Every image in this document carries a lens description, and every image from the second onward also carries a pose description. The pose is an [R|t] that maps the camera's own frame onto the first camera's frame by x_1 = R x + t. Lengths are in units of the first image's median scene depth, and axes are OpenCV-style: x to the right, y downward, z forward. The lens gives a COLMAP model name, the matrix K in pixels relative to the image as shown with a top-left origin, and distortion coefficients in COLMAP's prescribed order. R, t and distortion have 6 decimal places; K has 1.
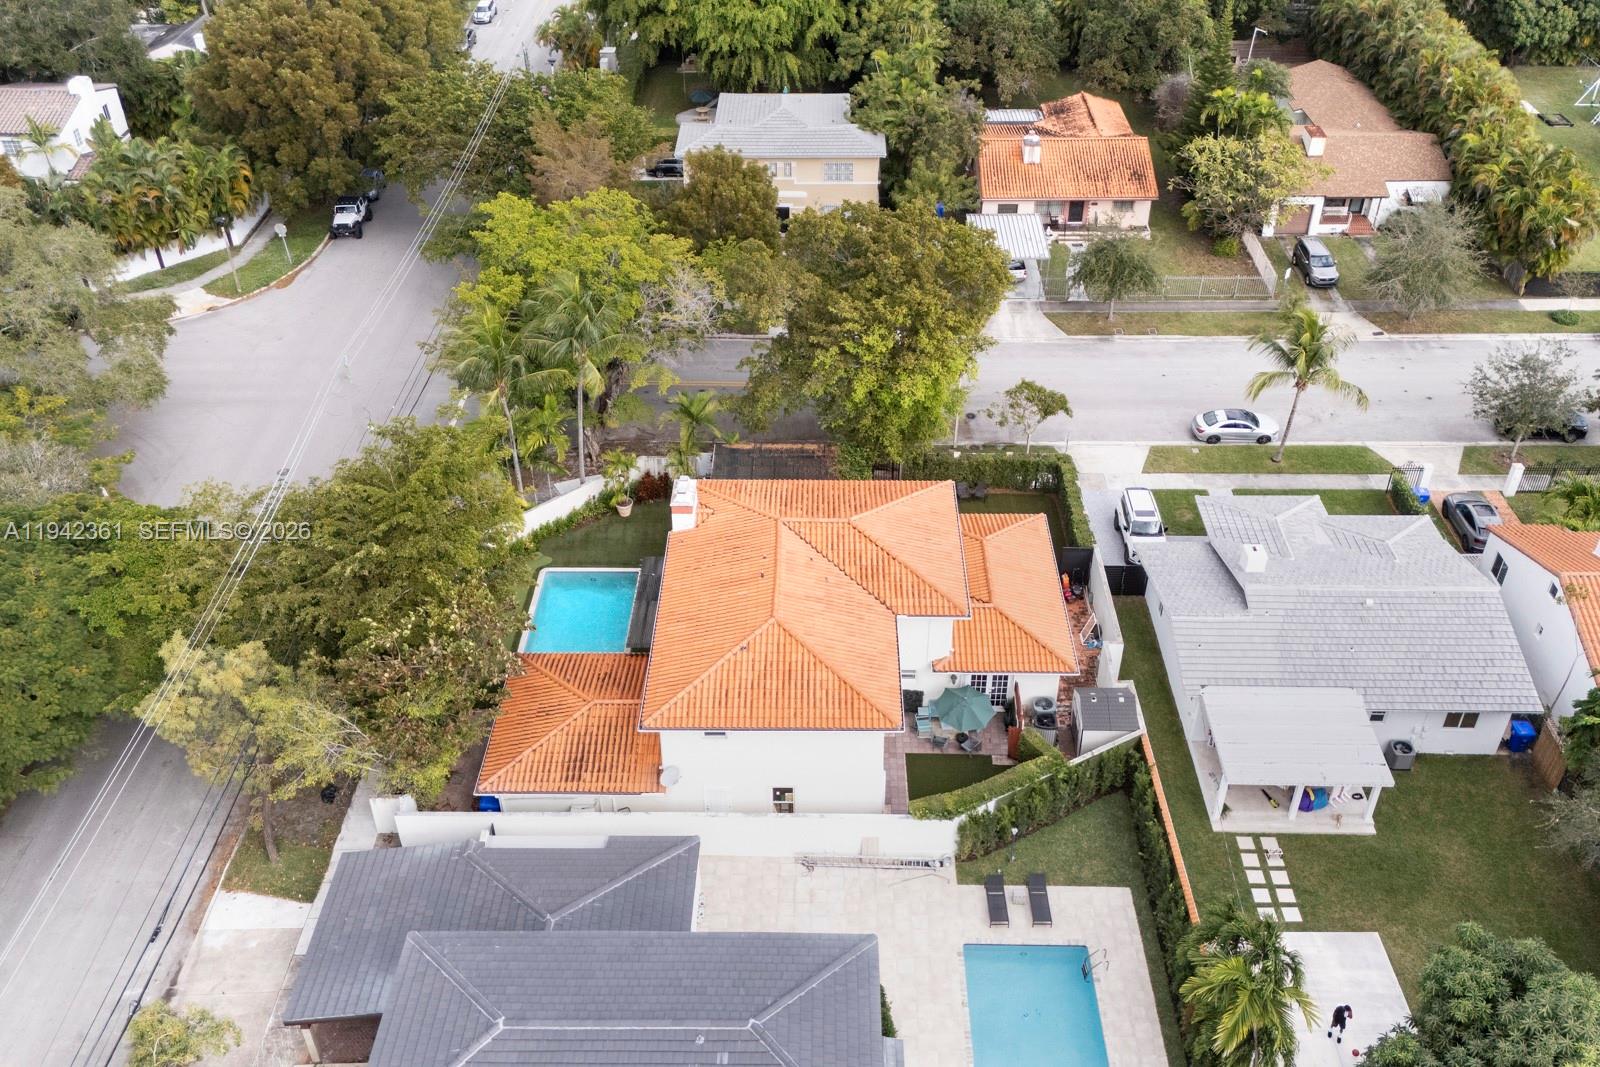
lens RADIAL K [[1310.3, 0, 828.3], [0, 1310.3, 535.8], [0, 0, 1]] dist [0.035996, -0.004594]
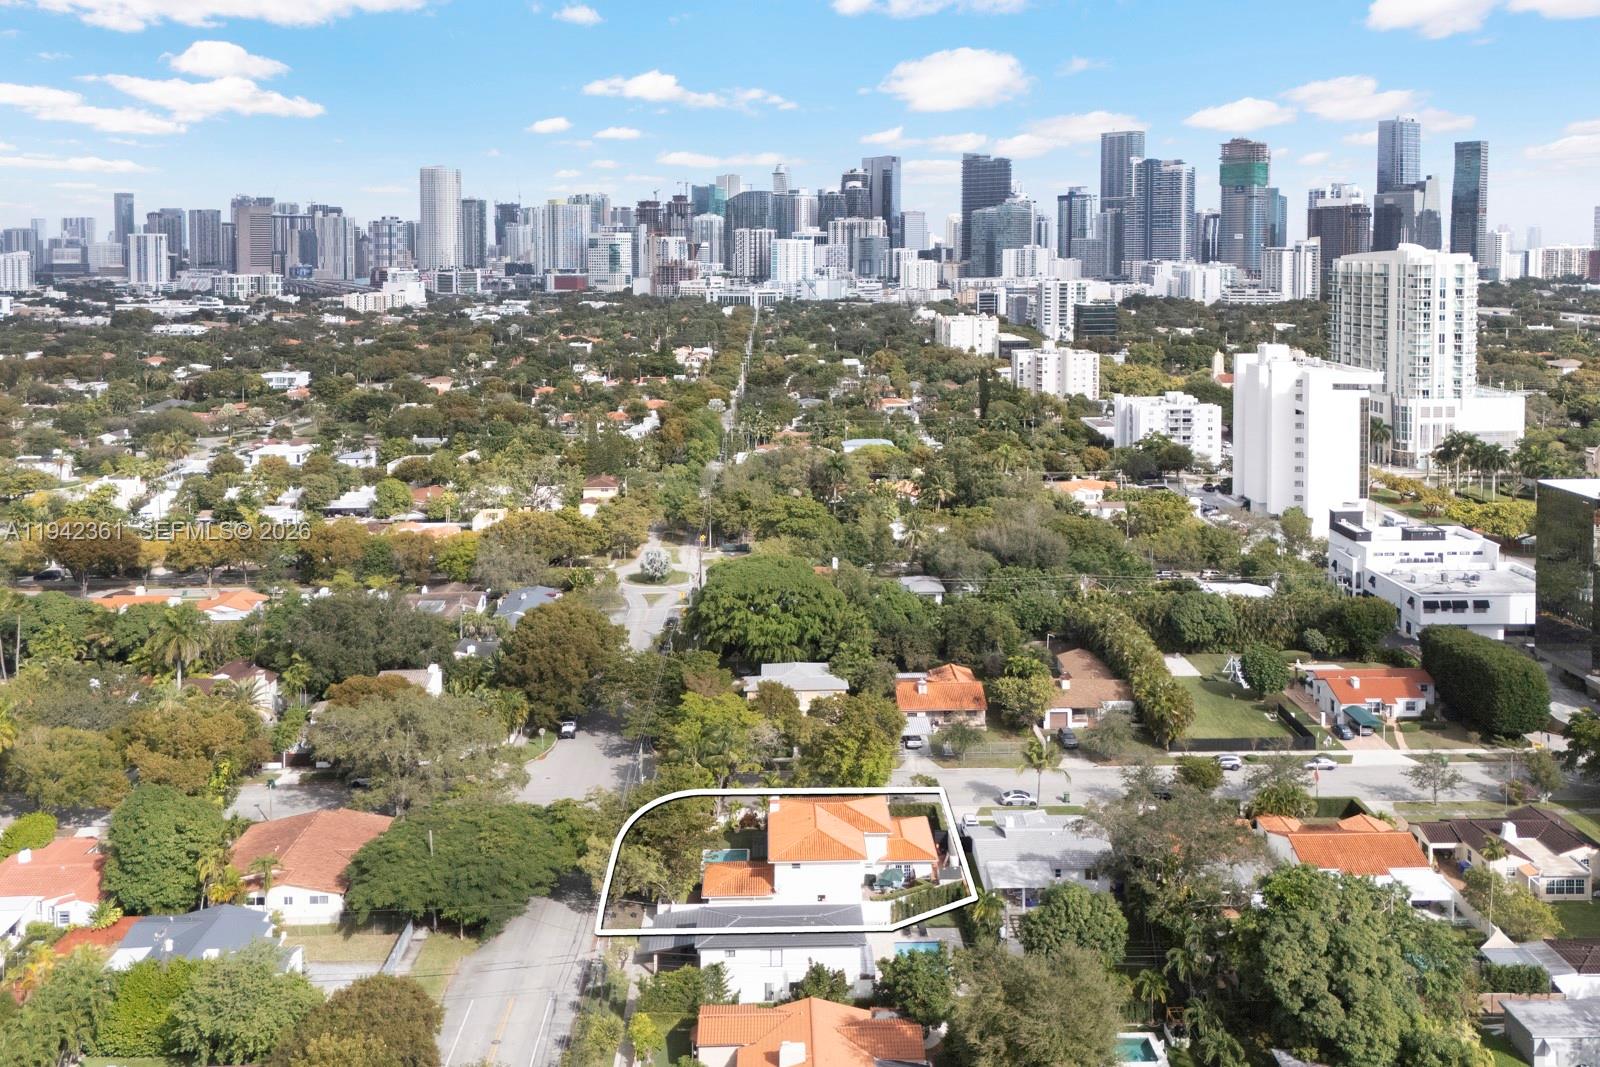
lens RADIAL K [[1310.3, 0, 828.3], [0, 1310.3, 535.8], [0, 0, 1]] dist [0.035996, -0.004594]
pose [[0.999113, -0.011504, 0.040503, -0.065183], [0.028575, 0.891777, -0.451573, 0.401502], [-0.030925, 0.452330, 0.891314, -0.879447]]
